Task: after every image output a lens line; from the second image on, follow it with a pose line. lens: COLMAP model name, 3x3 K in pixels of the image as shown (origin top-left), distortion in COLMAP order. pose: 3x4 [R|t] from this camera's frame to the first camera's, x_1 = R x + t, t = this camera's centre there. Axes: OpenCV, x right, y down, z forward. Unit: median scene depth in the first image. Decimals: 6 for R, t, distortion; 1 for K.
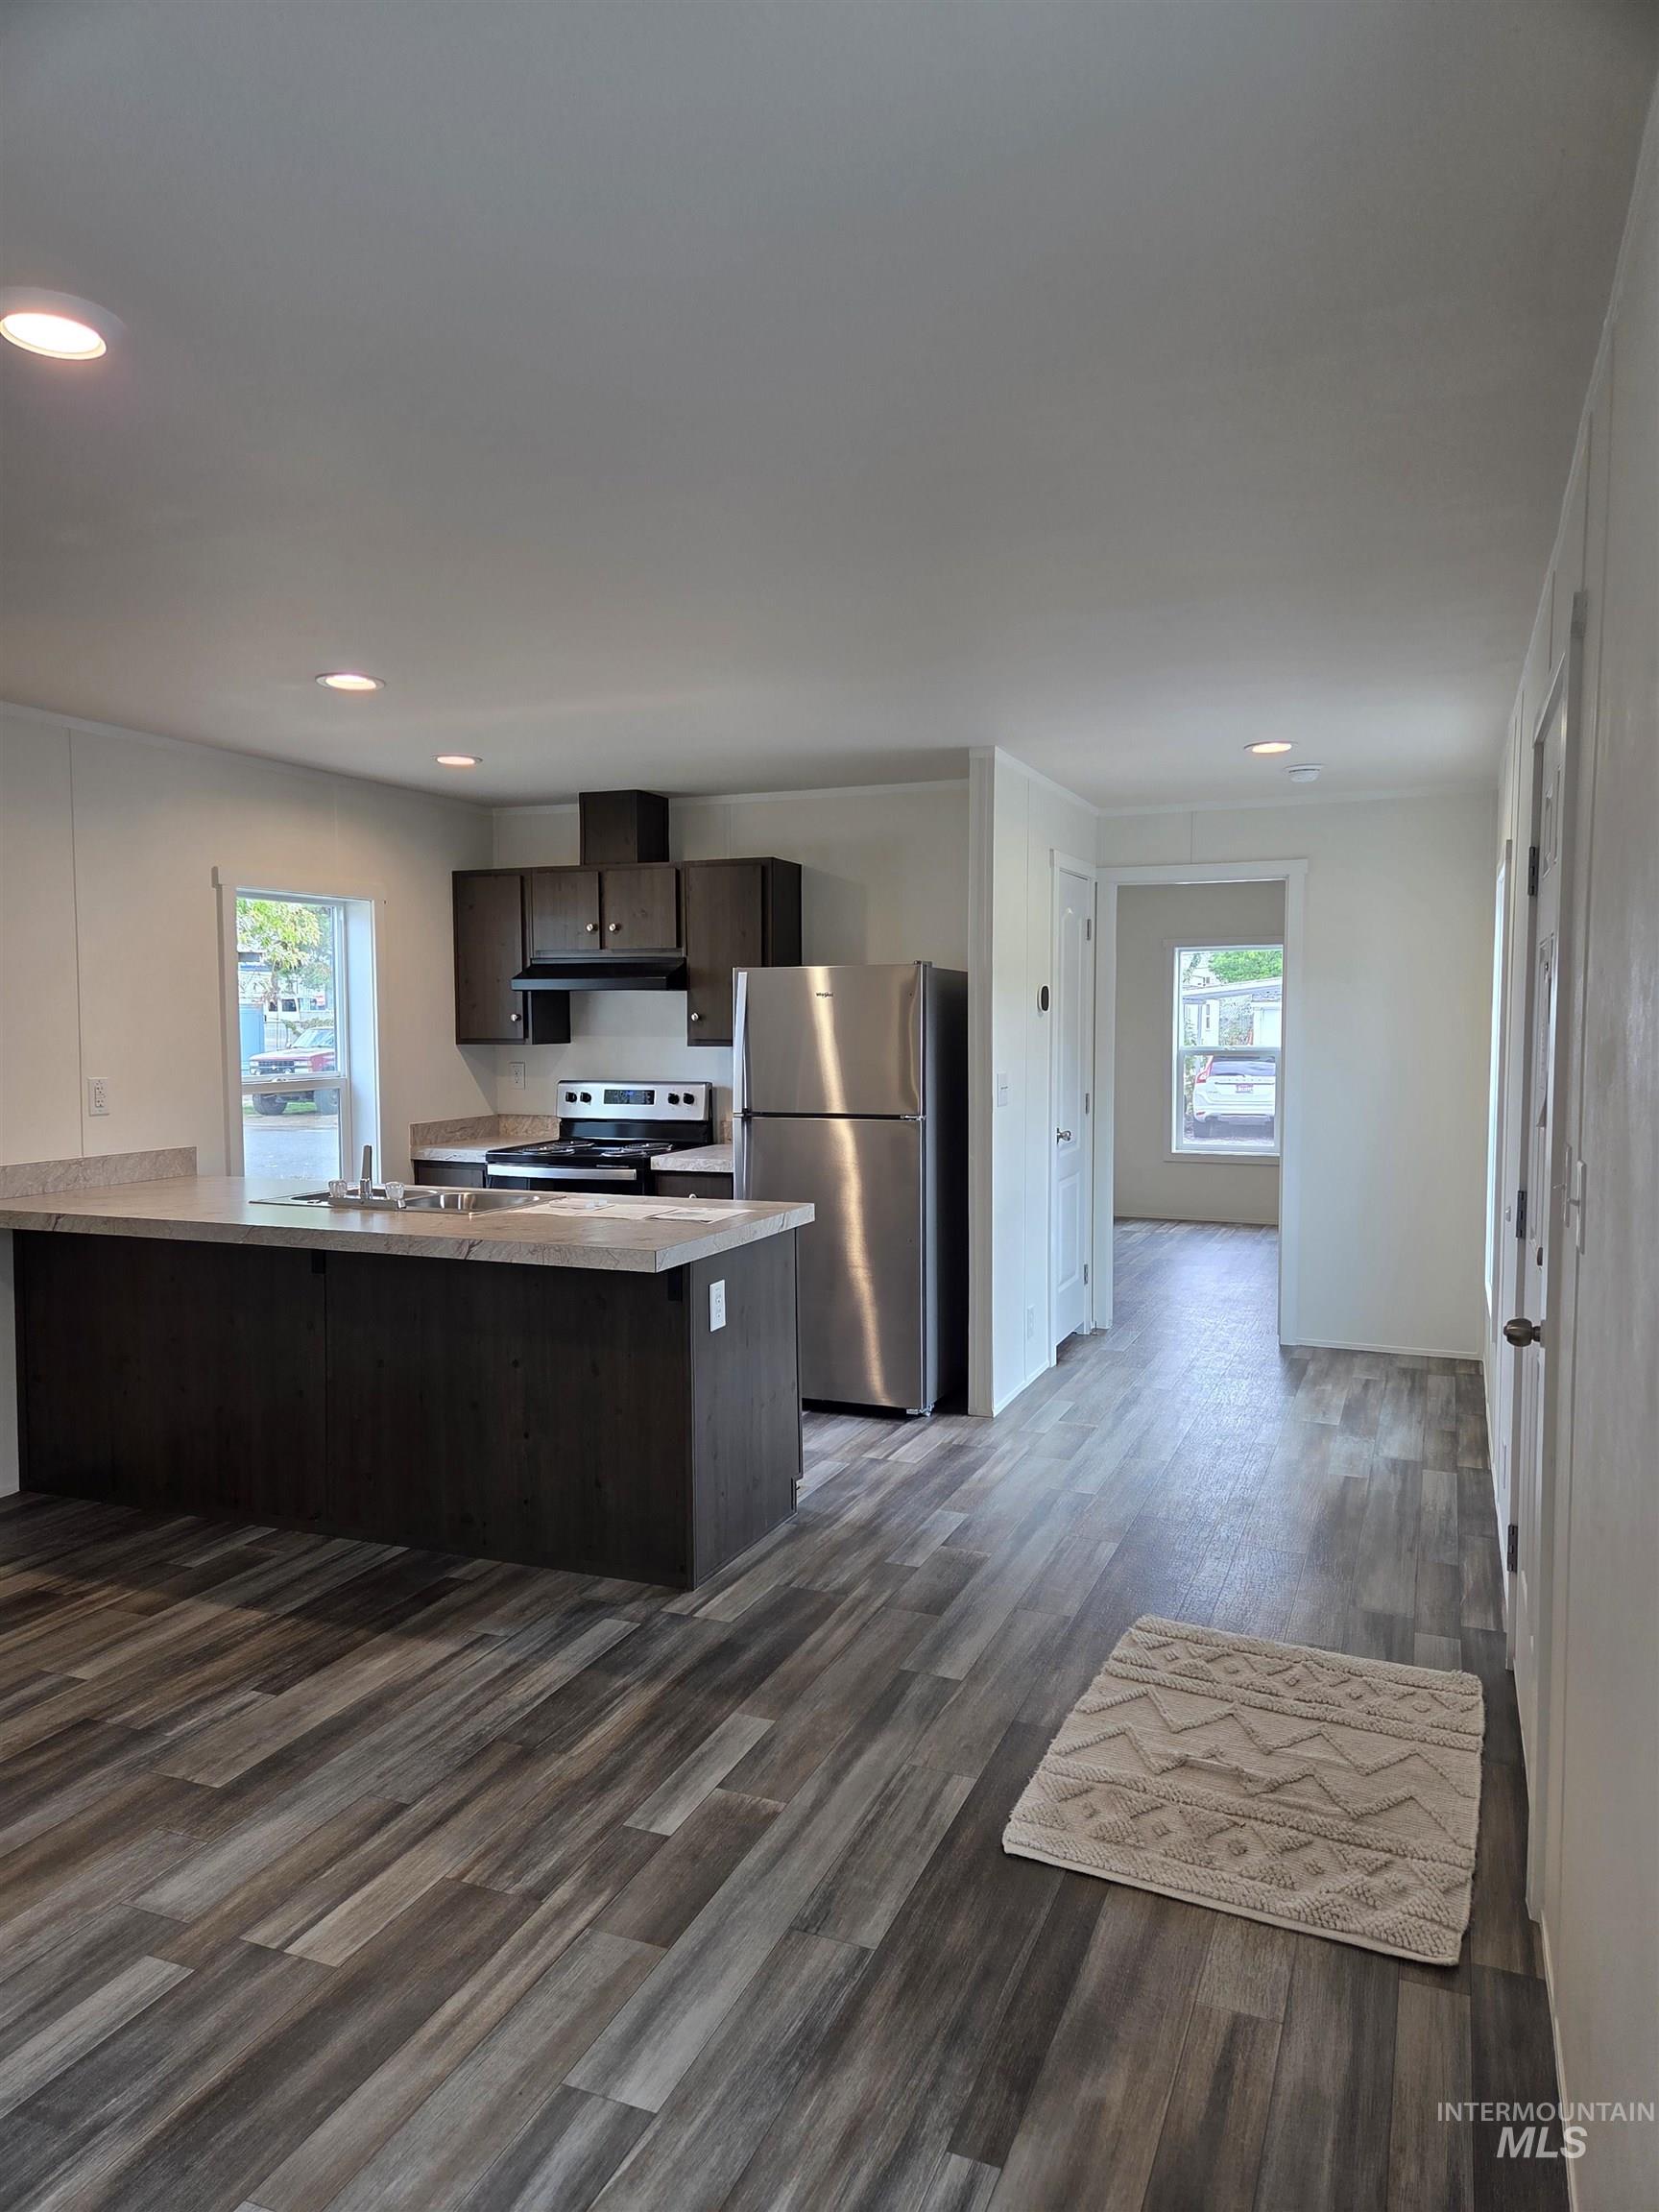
lens RADIAL K [[1473.9, 0, 835.9], [0, 1473.9, 1113.7], [0, 0, 1]] dist [0.083825, -0.068784]
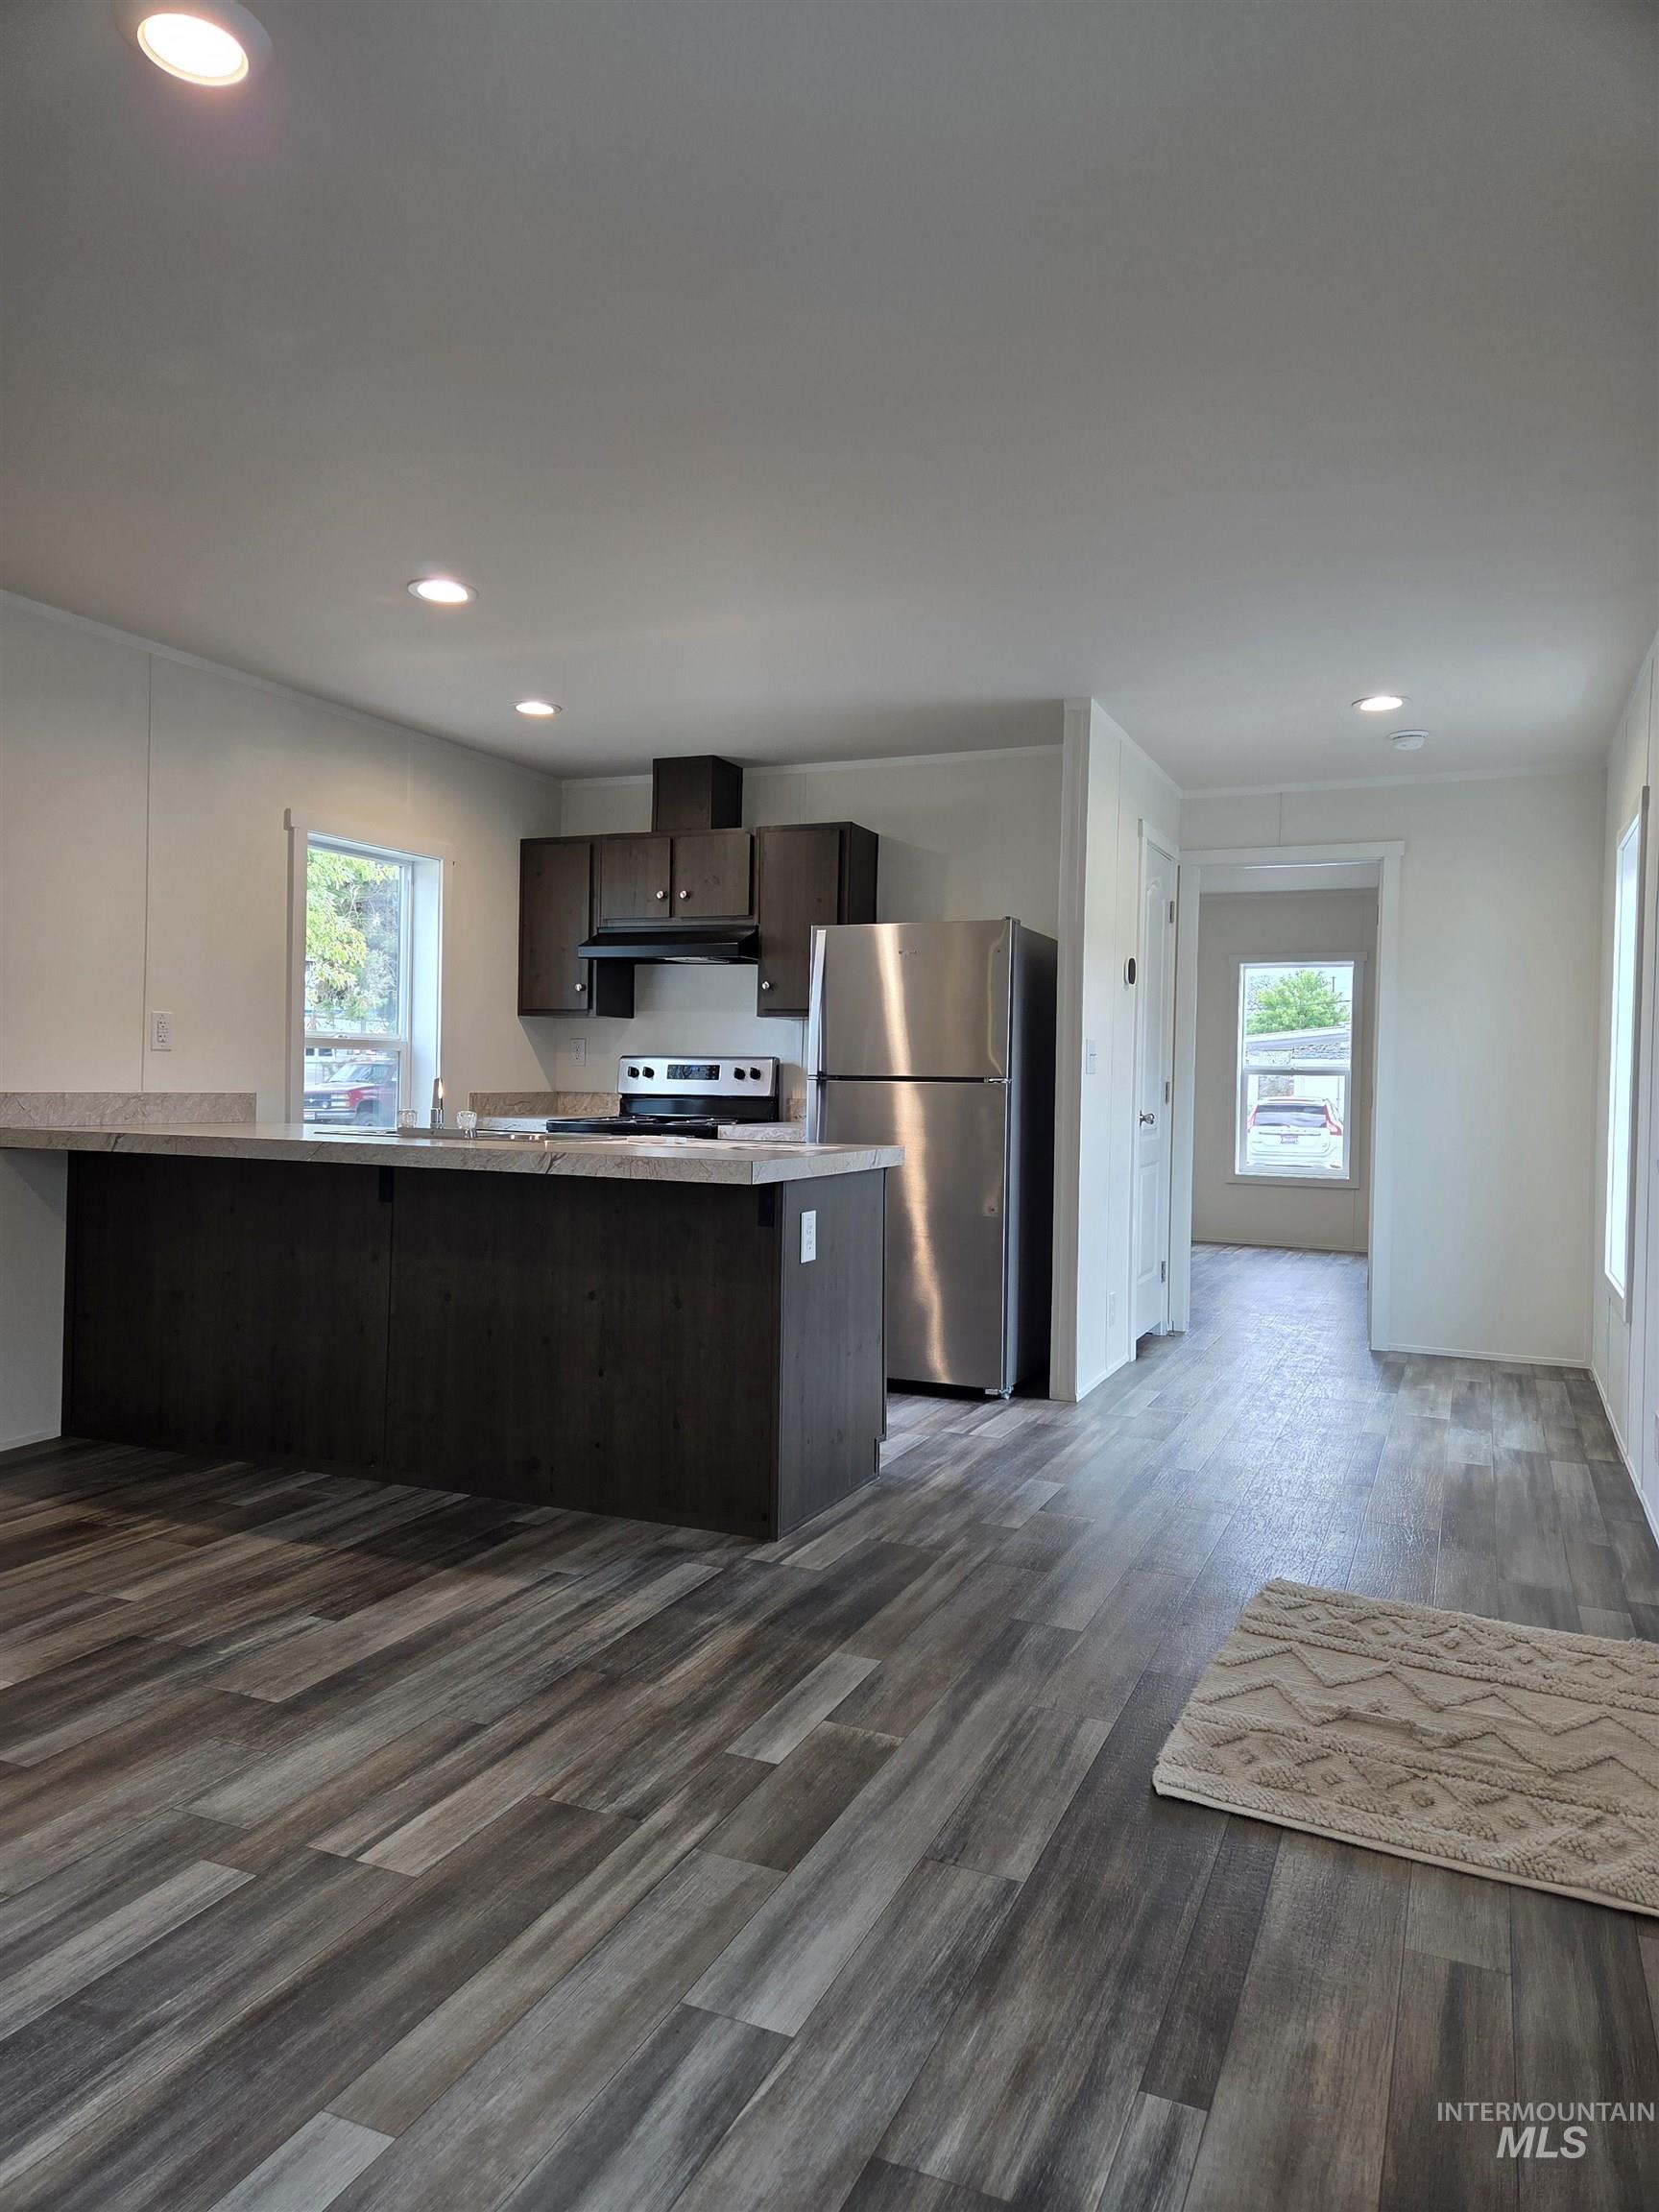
lens RADIAL K [[1473.9, 0, 828.6], [0, 1473.9, 1093.2], [0, 0, 1]] dist [0.083825, -0.068784]
pose [[0.999475, 0.022736, -0.023094, -0.060576], [-0.023981, 0.998191, -0.055142, 0.114484], [0.021799, 0.055667, 0.998211, 0.075508]]
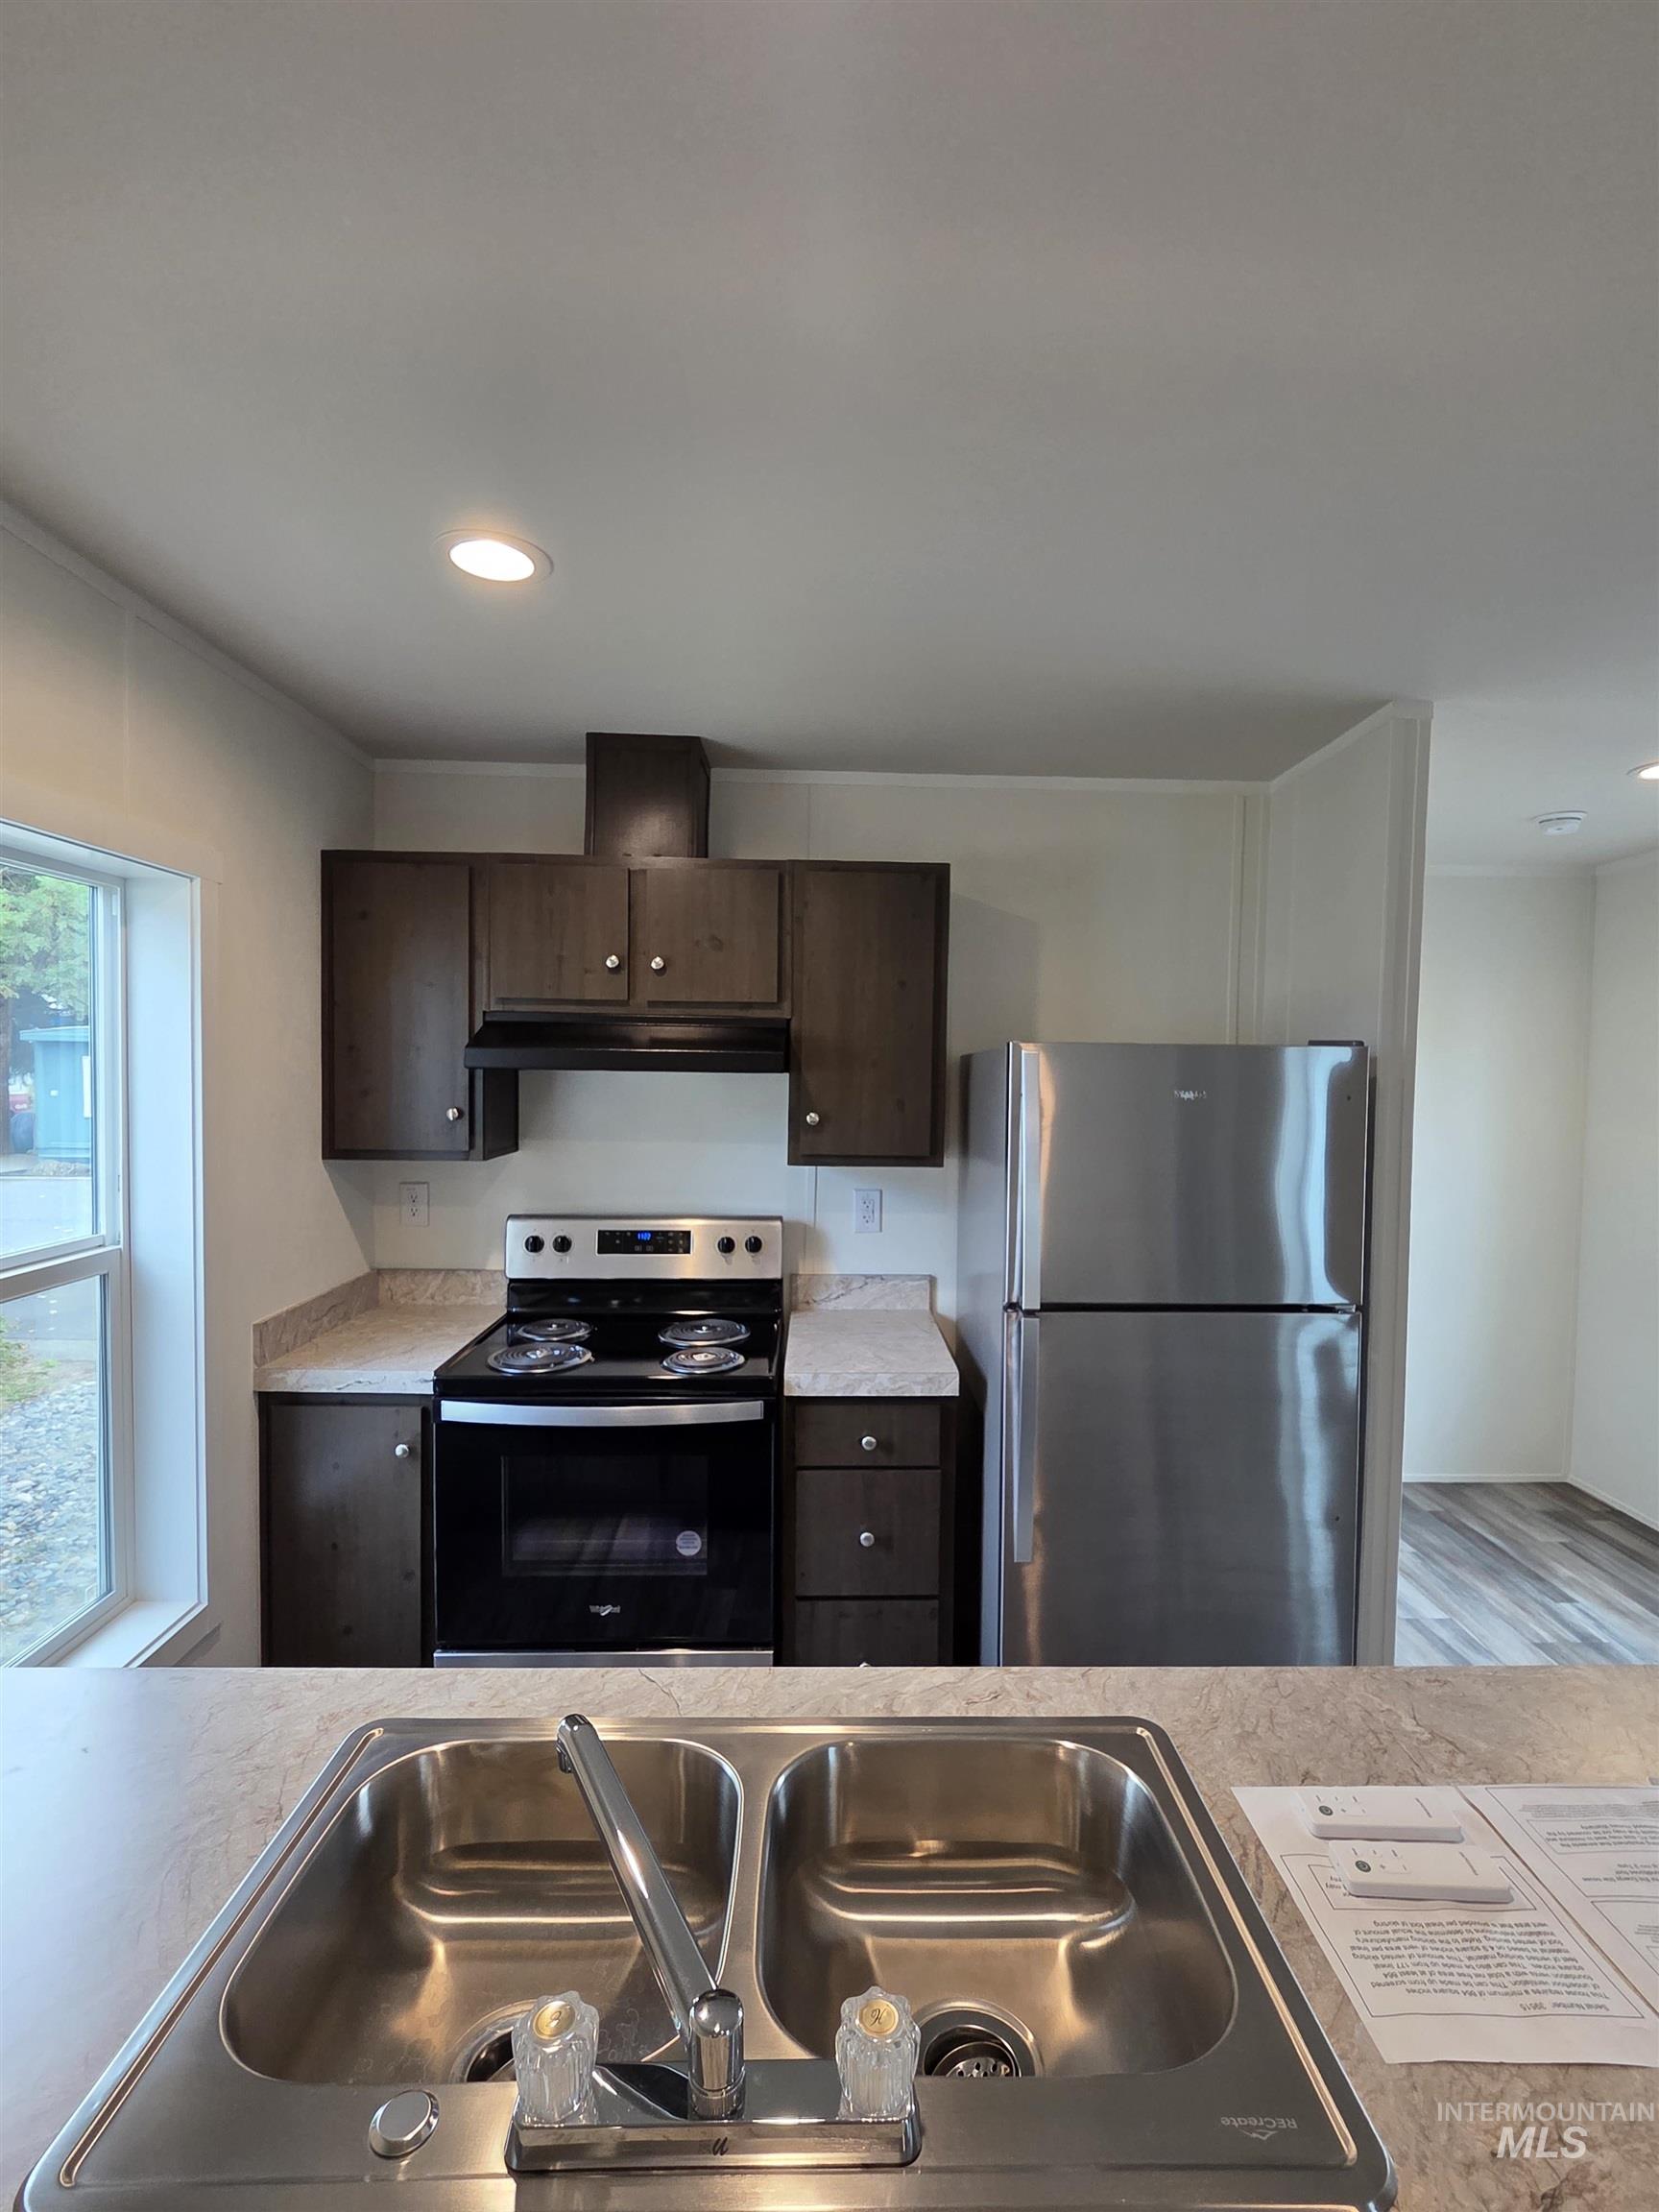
lens RADIAL K [[1037.1, 0, 850.7], [0, 1037.1, 1118.9], [0, 0, 1]] dist [-0.005063, -0.001226]
pose [[0.912258, -0.000420, 0.409617, -0.261820], [0.009296, 0.999763, -0.019677, -0.058650], [-0.409511, 0.021759, 0.912045, 0.626378]]
